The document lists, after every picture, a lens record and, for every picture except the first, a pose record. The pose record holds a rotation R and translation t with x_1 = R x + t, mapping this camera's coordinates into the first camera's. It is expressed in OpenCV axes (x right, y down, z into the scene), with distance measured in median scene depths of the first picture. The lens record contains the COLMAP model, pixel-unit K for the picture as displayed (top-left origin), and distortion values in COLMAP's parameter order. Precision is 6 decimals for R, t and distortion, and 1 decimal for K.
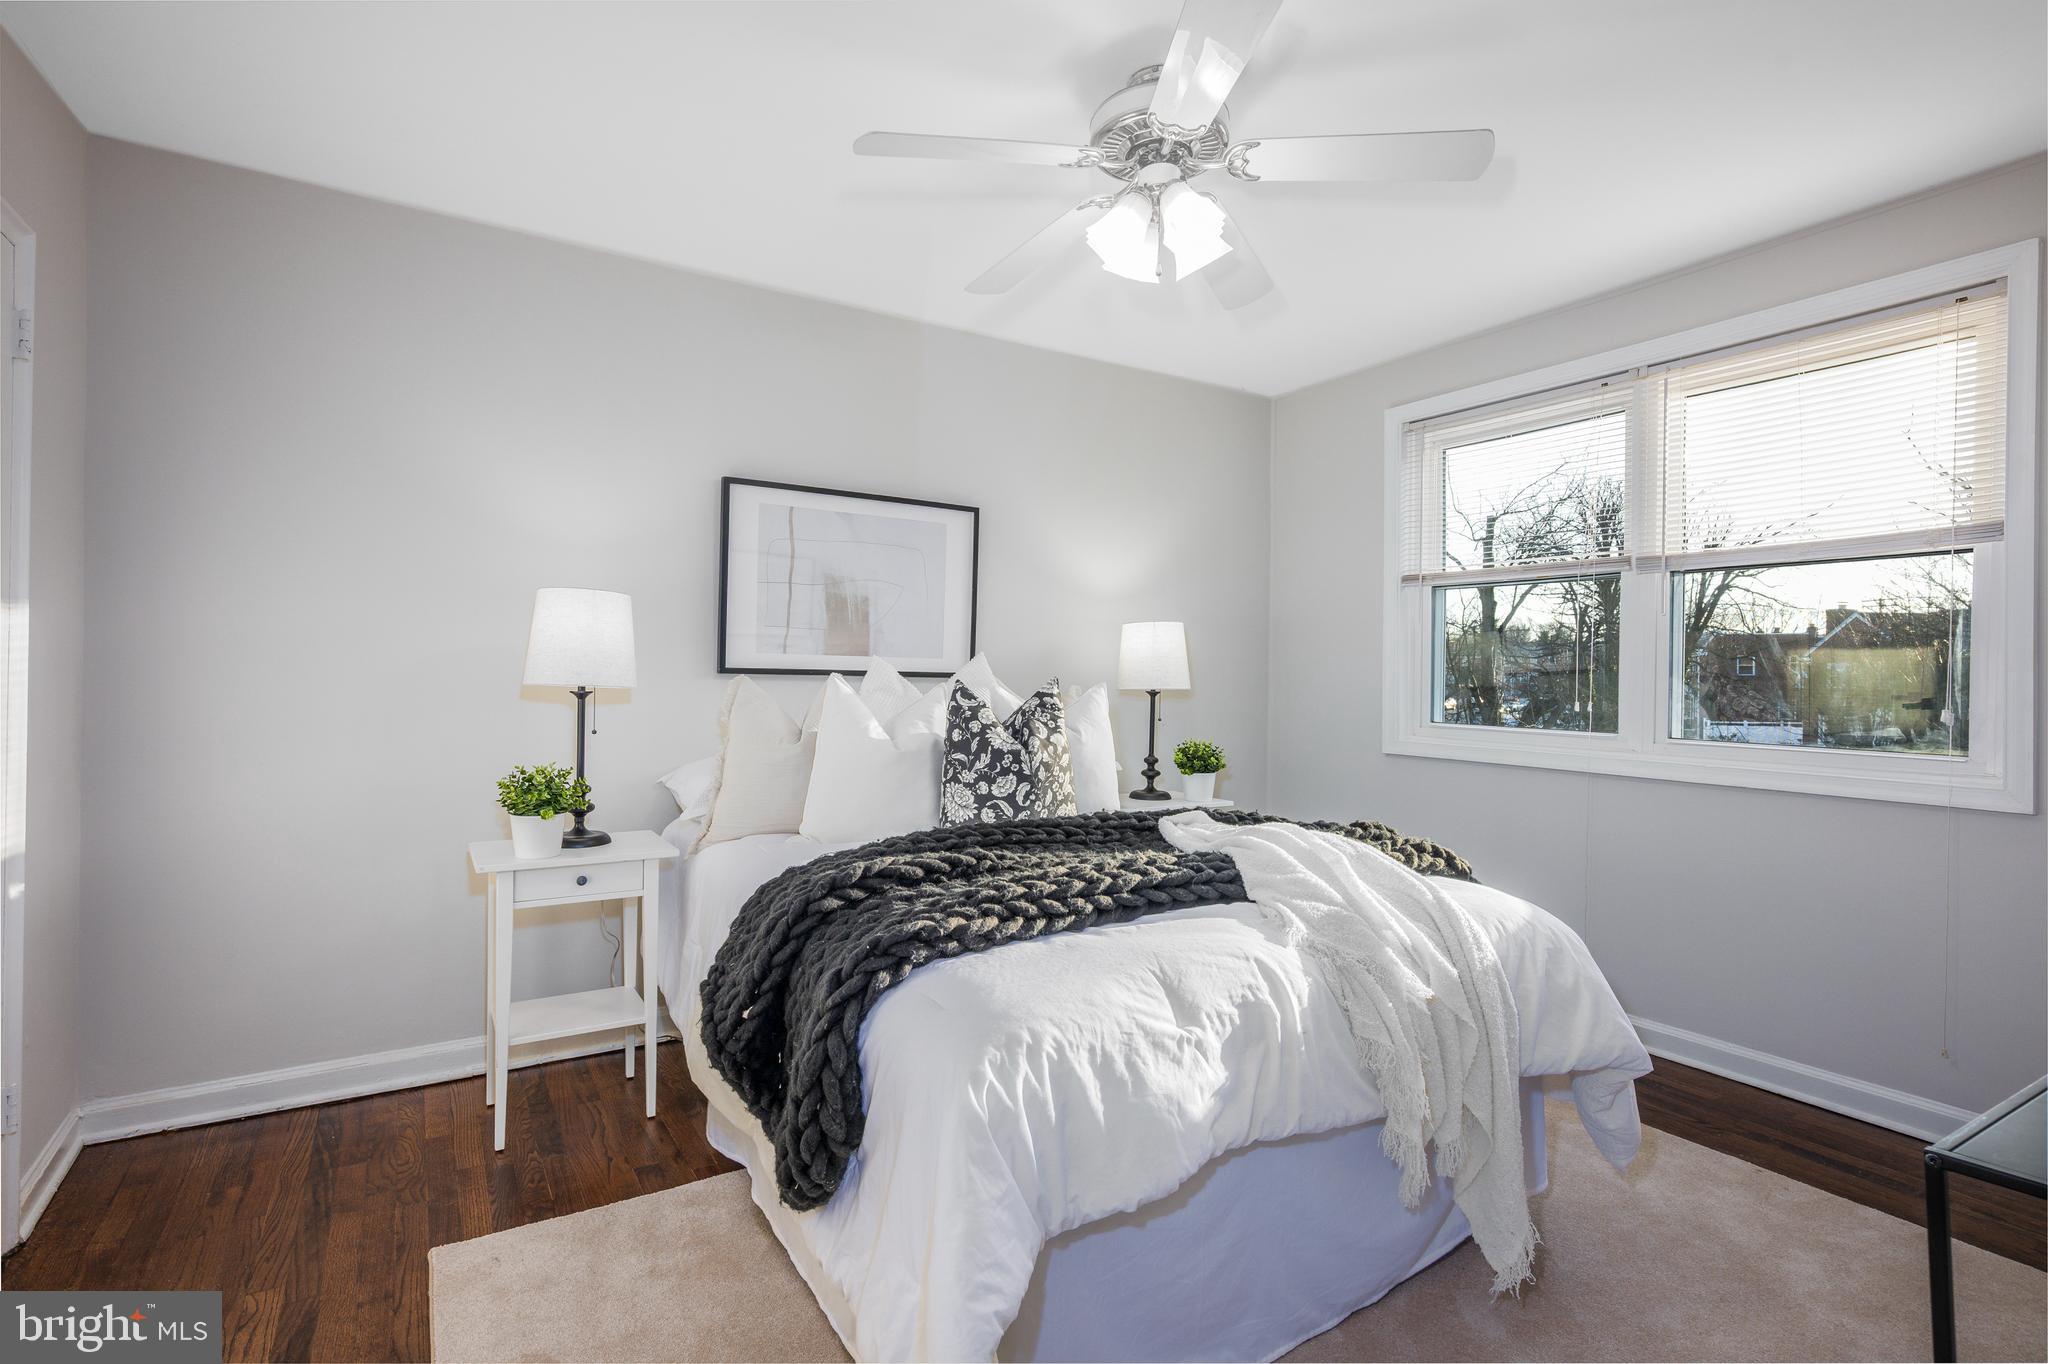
lens RADIAL K [[992.0, 0, 1022.3], [0, 992.0, 672.2], [0, 0, 1]] dist [-0.002126, 0.000689]
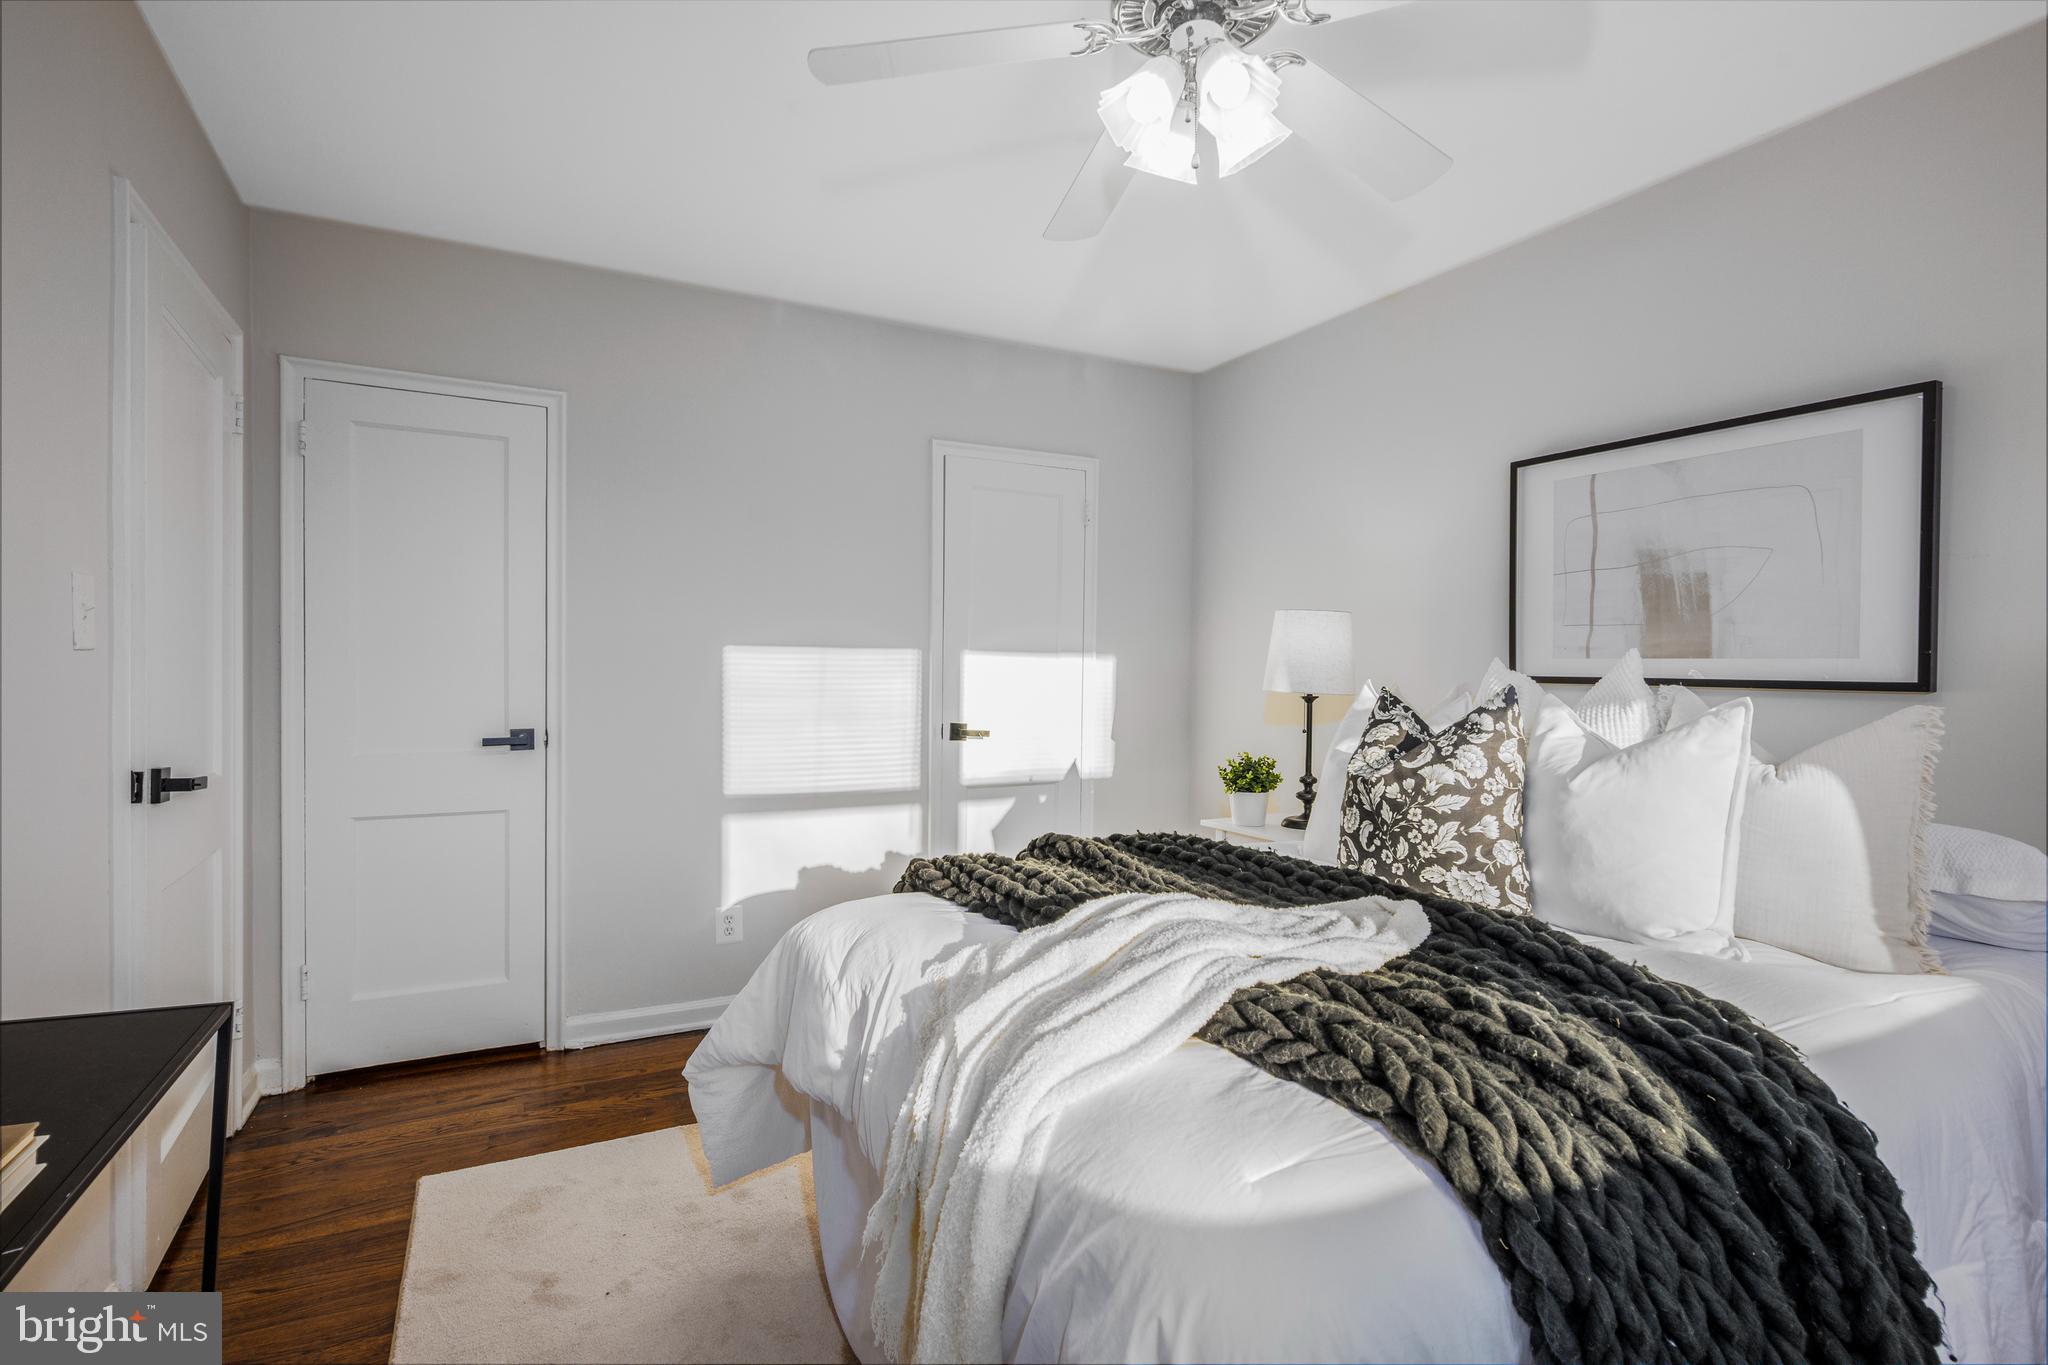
lens RADIAL K [[992.0, 0, 1025.4], [0, 992.0, 686.5], [0, 0, 1]] dist [-0.002126, 0.000689]
pose [[-0.084287, 0.002118, -0.996439, 0.771129], [-0.007502, 0.999968, 0.002760, 0.007199], [0.996413, 0.007708, -0.084268, 0.781195]]
